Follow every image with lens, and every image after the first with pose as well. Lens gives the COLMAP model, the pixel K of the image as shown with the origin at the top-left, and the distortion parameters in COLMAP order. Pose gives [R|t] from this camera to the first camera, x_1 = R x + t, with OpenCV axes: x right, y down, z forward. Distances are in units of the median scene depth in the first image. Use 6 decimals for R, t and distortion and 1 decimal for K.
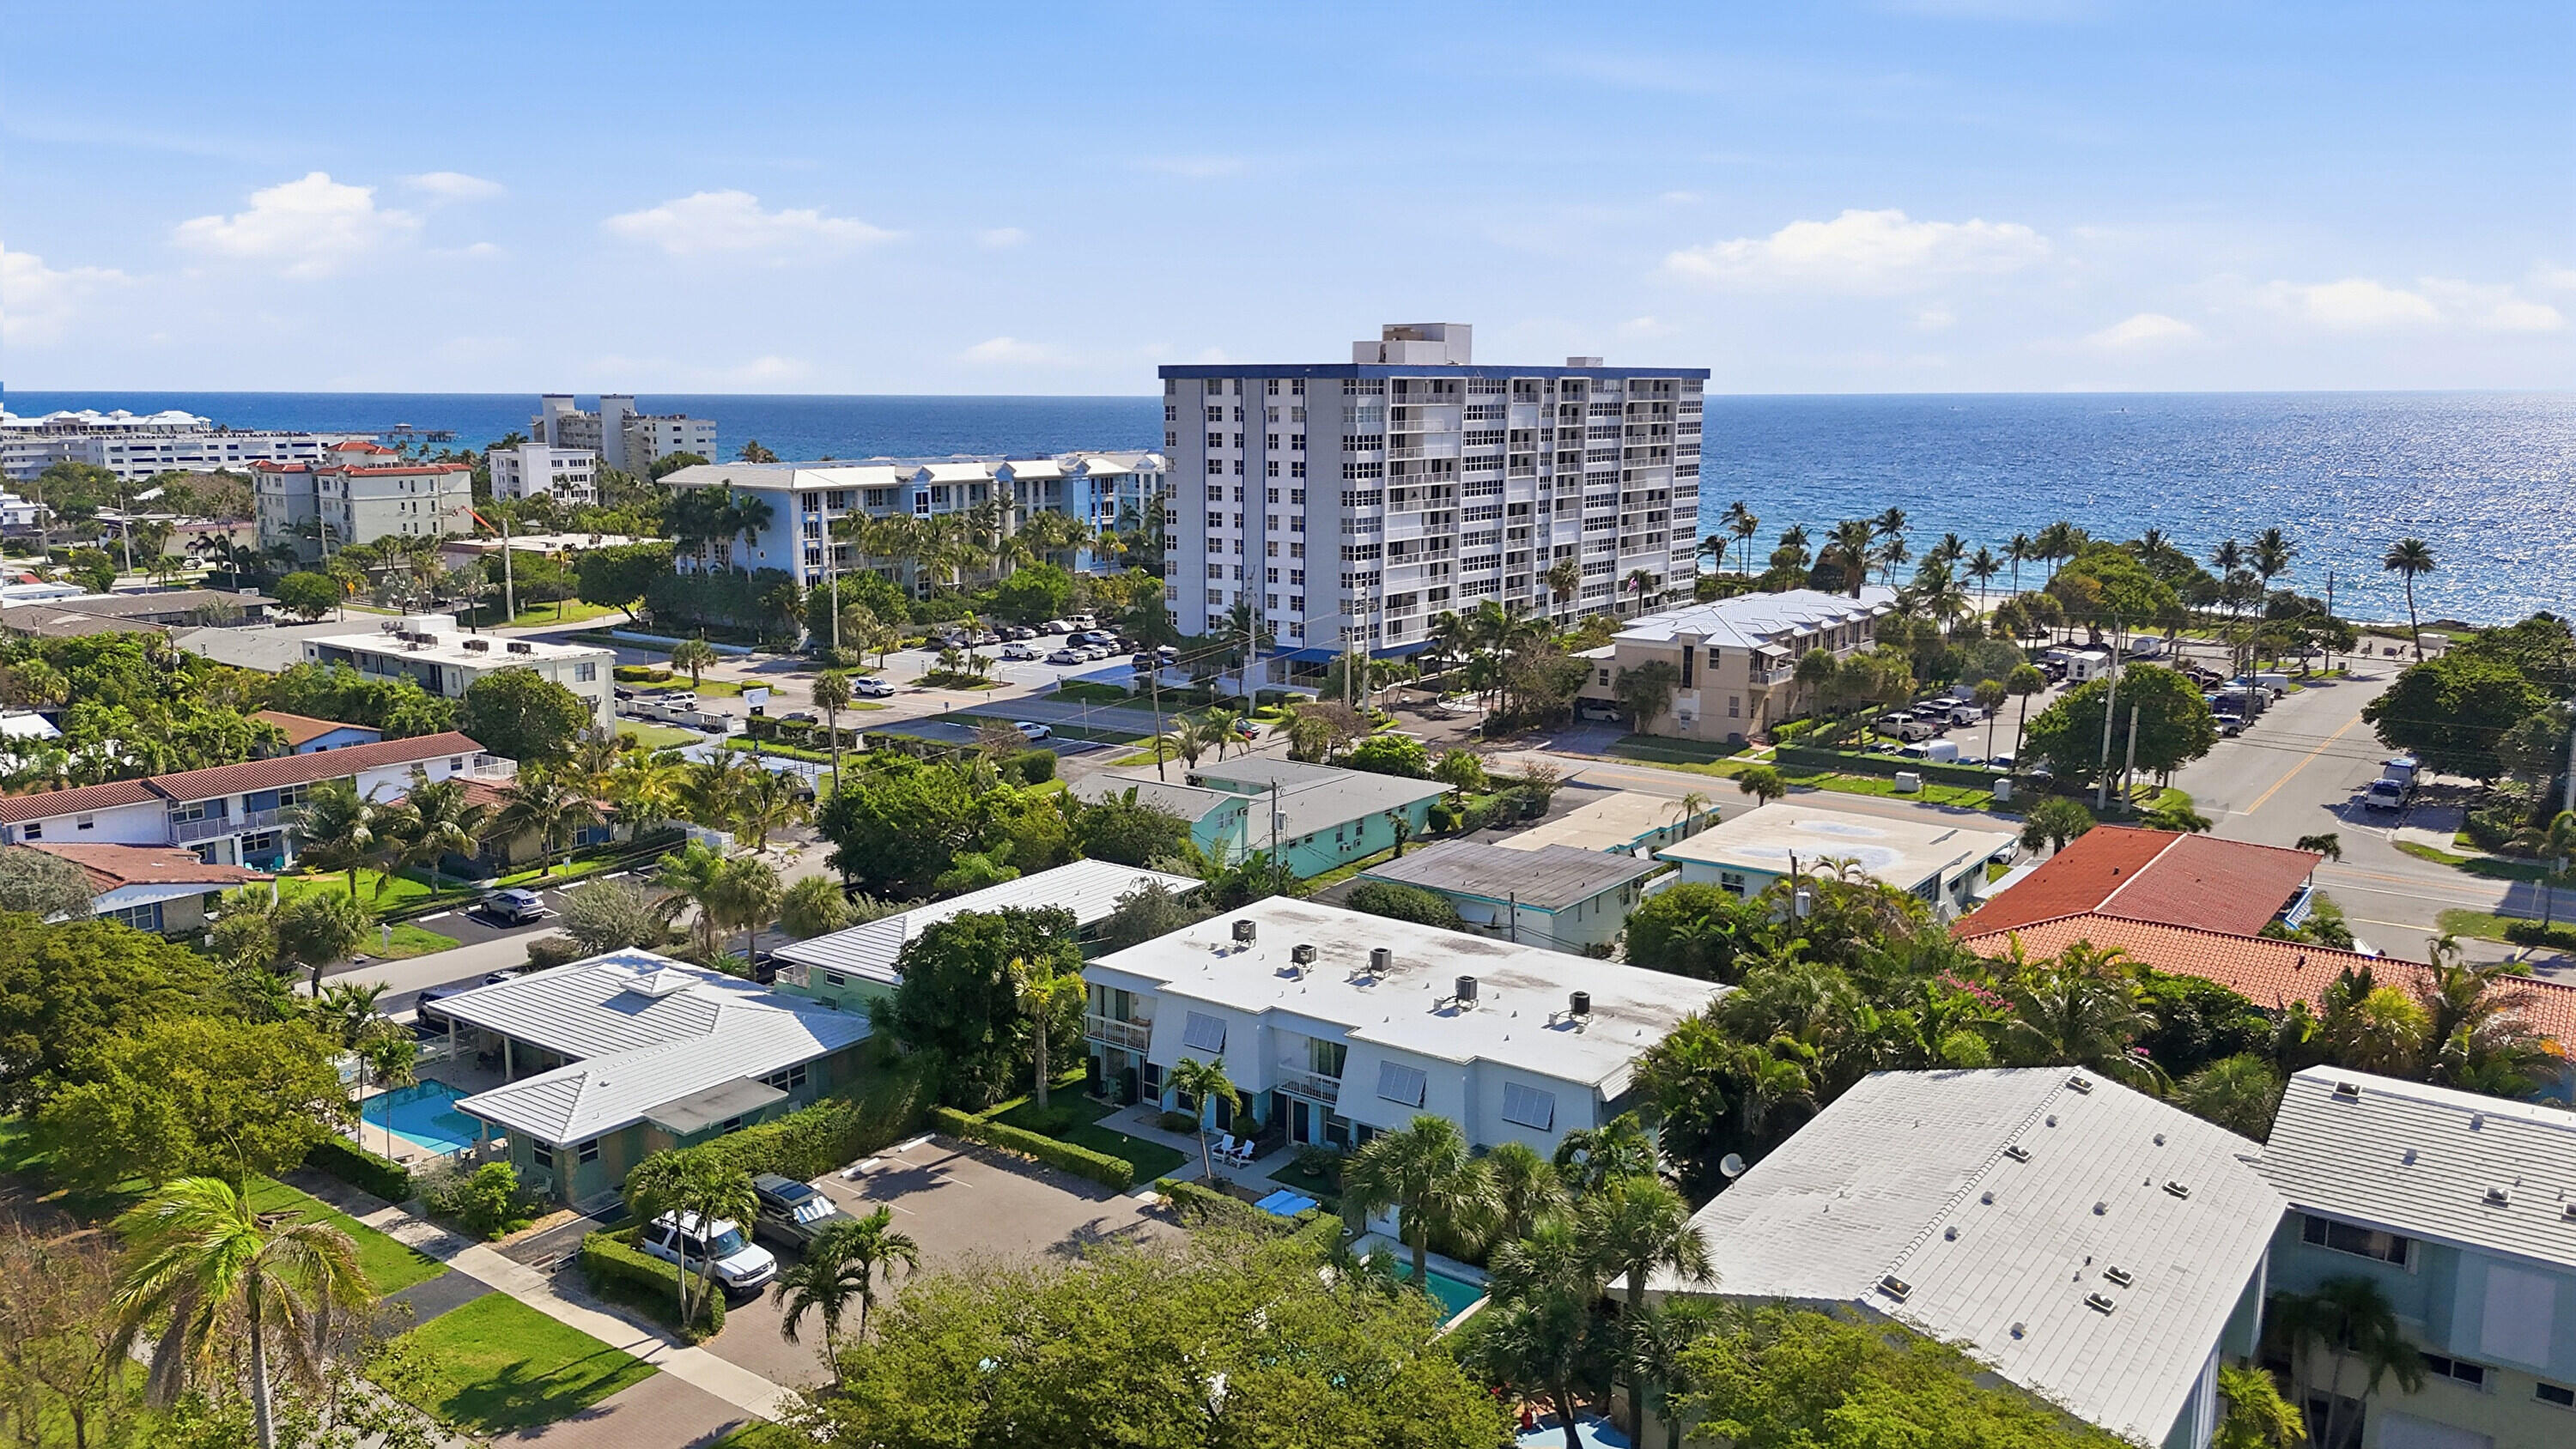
lens RADIAL K [[1890.4, 0, 1309.3], [0, 1890.4, 727.6], [0, 0, 1]] dist [0.111157, -0.144432]
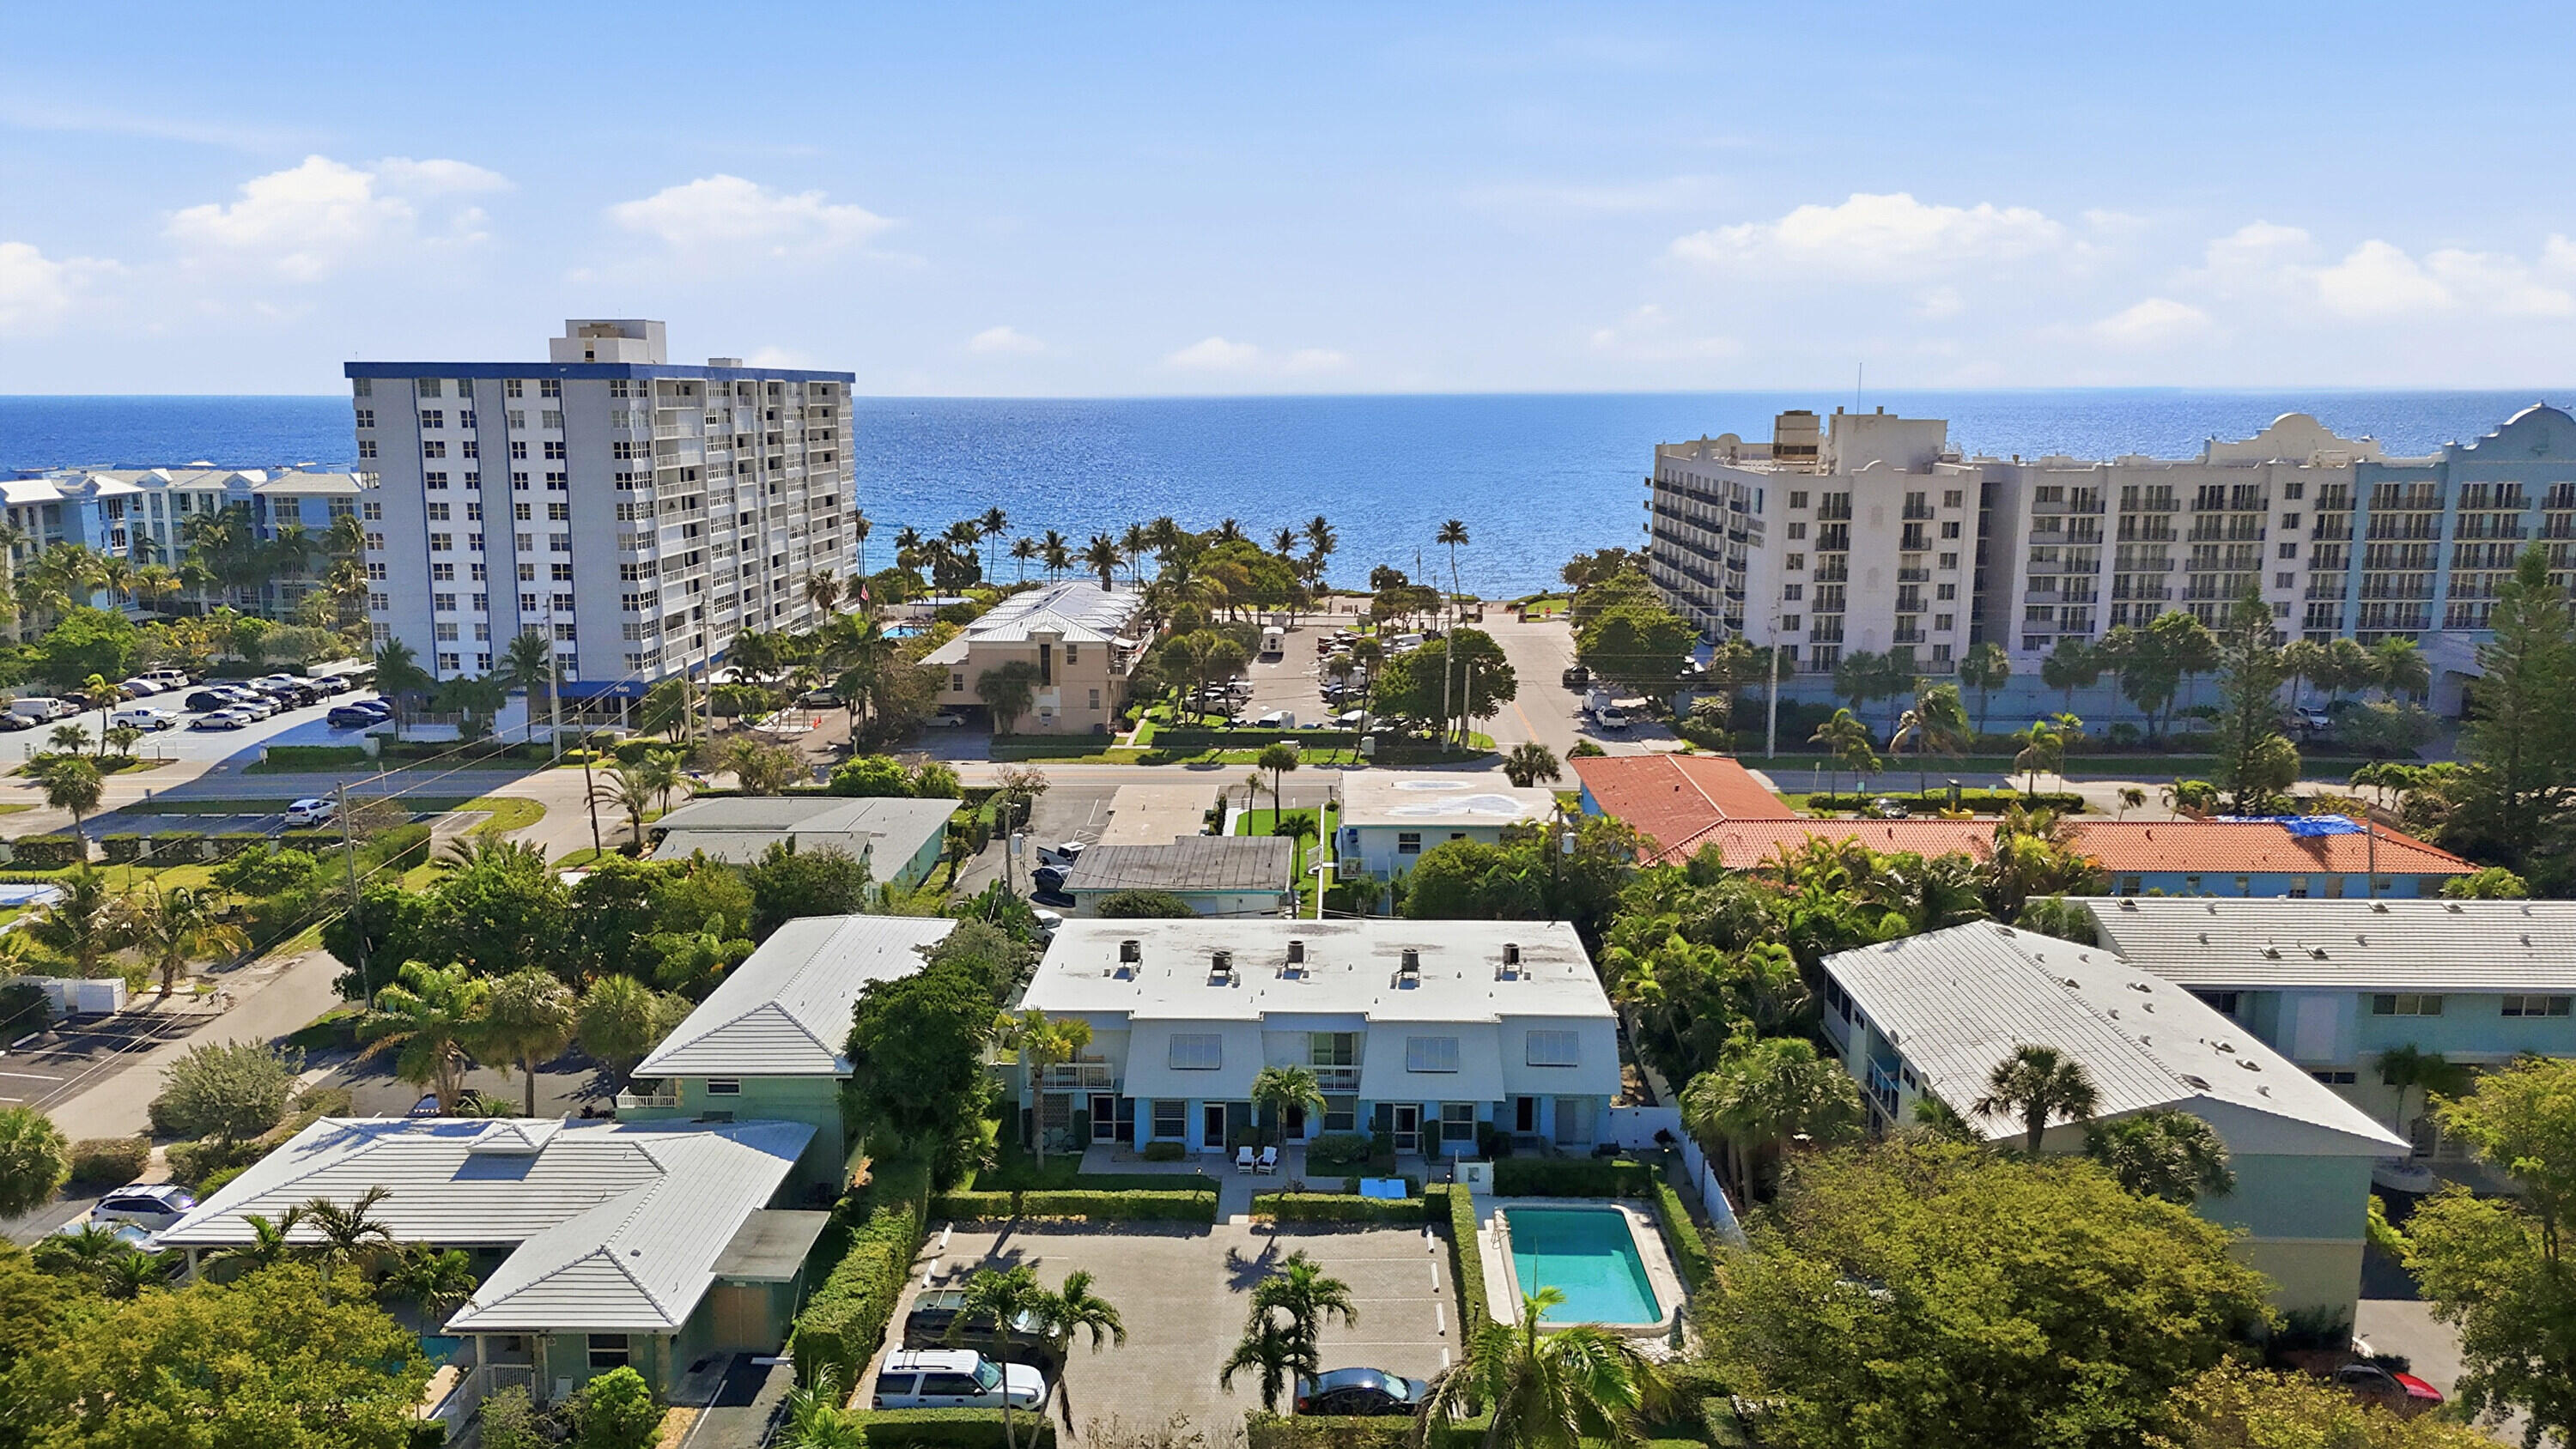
lens RADIAL K [[1890.4, 0, 1309.3], [0, 1890.4, 727.6], [0, 0, 1]] dist [0.111157, -0.144432]
pose [[0.817902, -0.101634, 0.566309, -0.265573], [0.102274, 0.994282, 0.030730, -0.014891], [-0.566194, 0.032785, 0.823620, 0.073317]]
